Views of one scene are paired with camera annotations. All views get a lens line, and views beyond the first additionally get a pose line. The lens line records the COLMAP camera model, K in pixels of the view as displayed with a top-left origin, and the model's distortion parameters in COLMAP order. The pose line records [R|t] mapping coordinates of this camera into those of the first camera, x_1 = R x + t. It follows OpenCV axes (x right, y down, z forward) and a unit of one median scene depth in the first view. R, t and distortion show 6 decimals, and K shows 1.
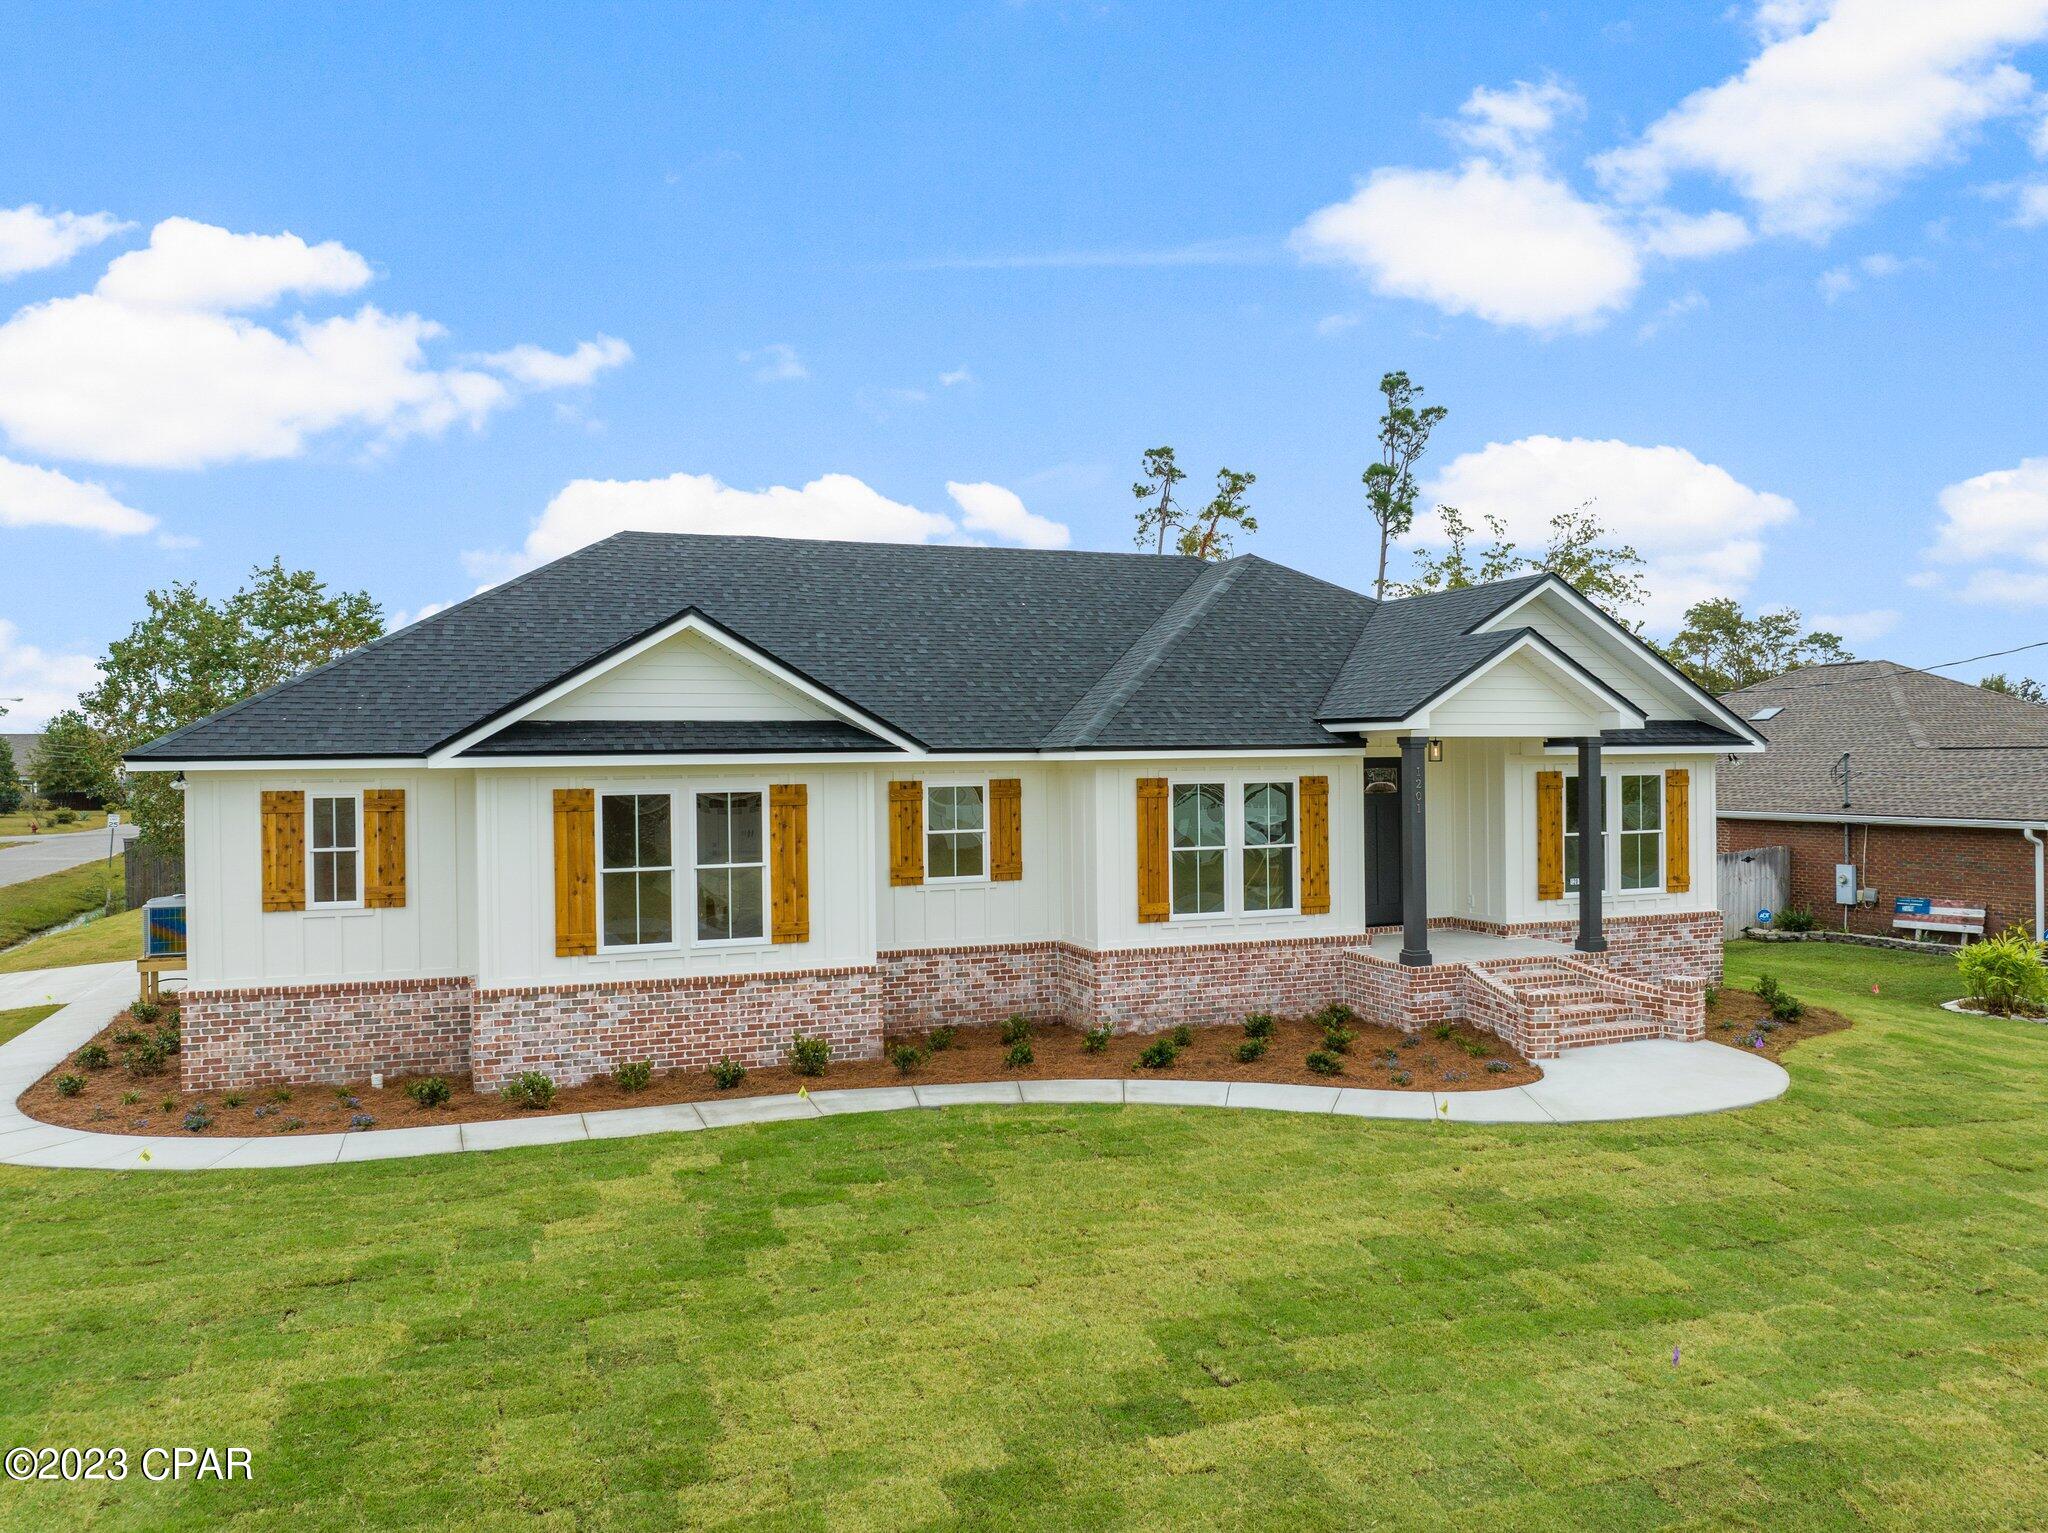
lens RADIAL K [[1469.6, 0, 1024.0], [0, 1469.6, 766.5], [0, 0, 1]] dist [-0.042206, -0.000438]
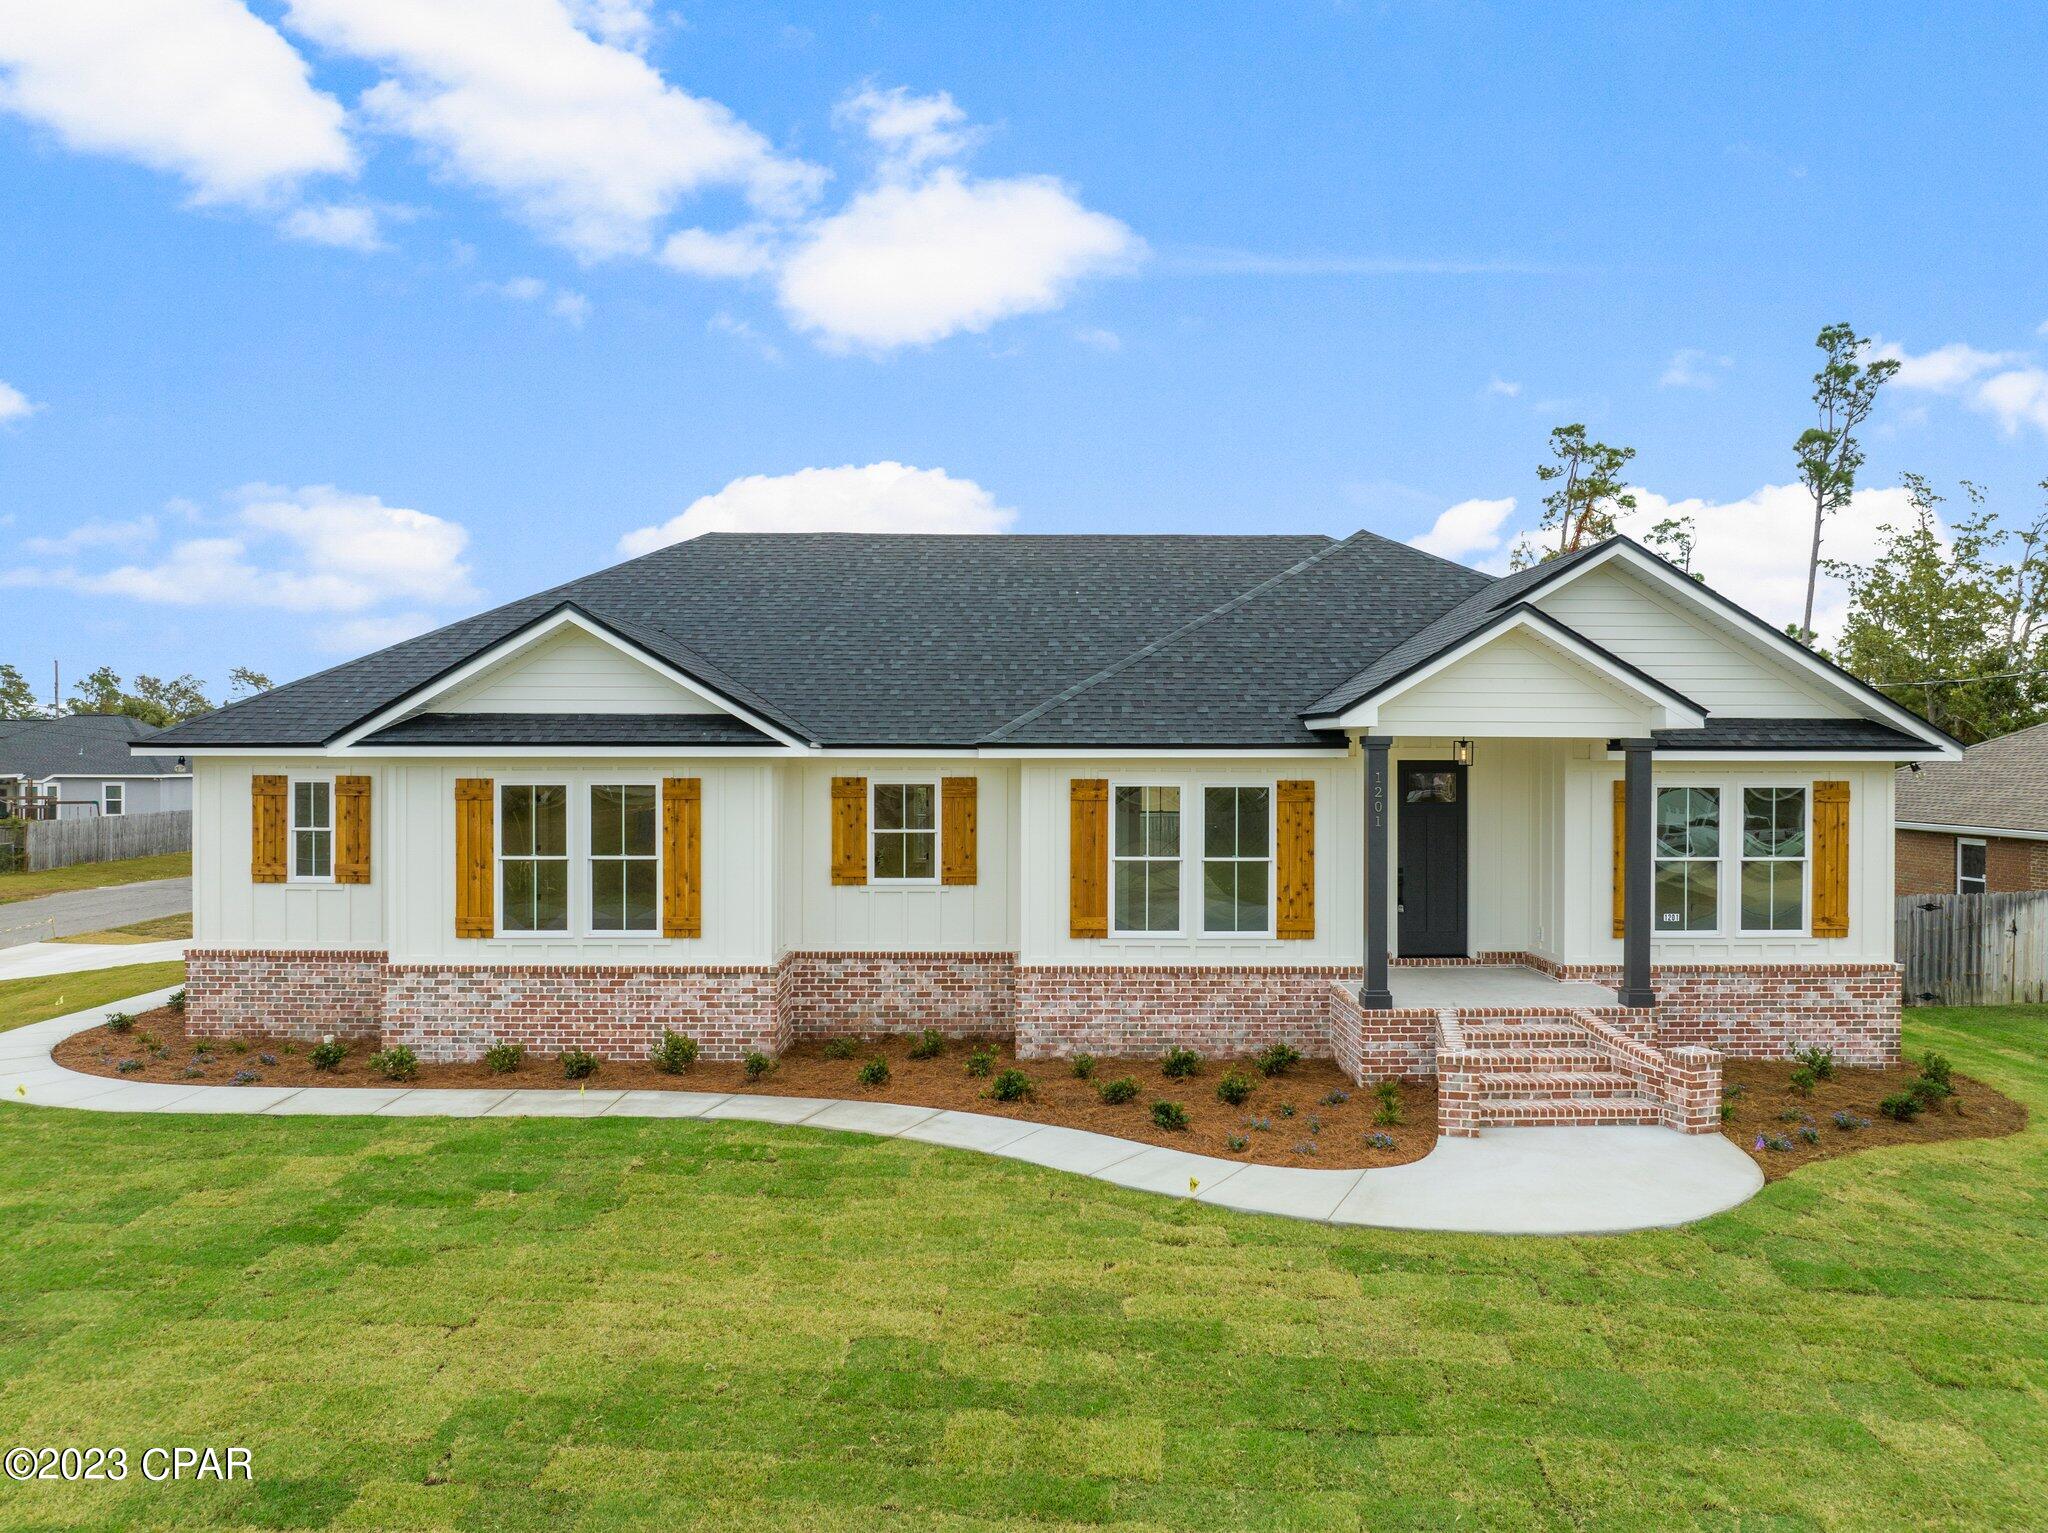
lens RADIAL K [[1419.4, 0, 1024.0], [0, 1419.4, 766.5], [0, 0, 1]] dist [-0.045909, 0.002114]
pose [[0.937167, 0.016513, -0.348490, 0.379030], [-0.015202, 0.999863, 0.006496, -0.005293], [0.348549, -0.000790, 0.937290, 0.177785]]
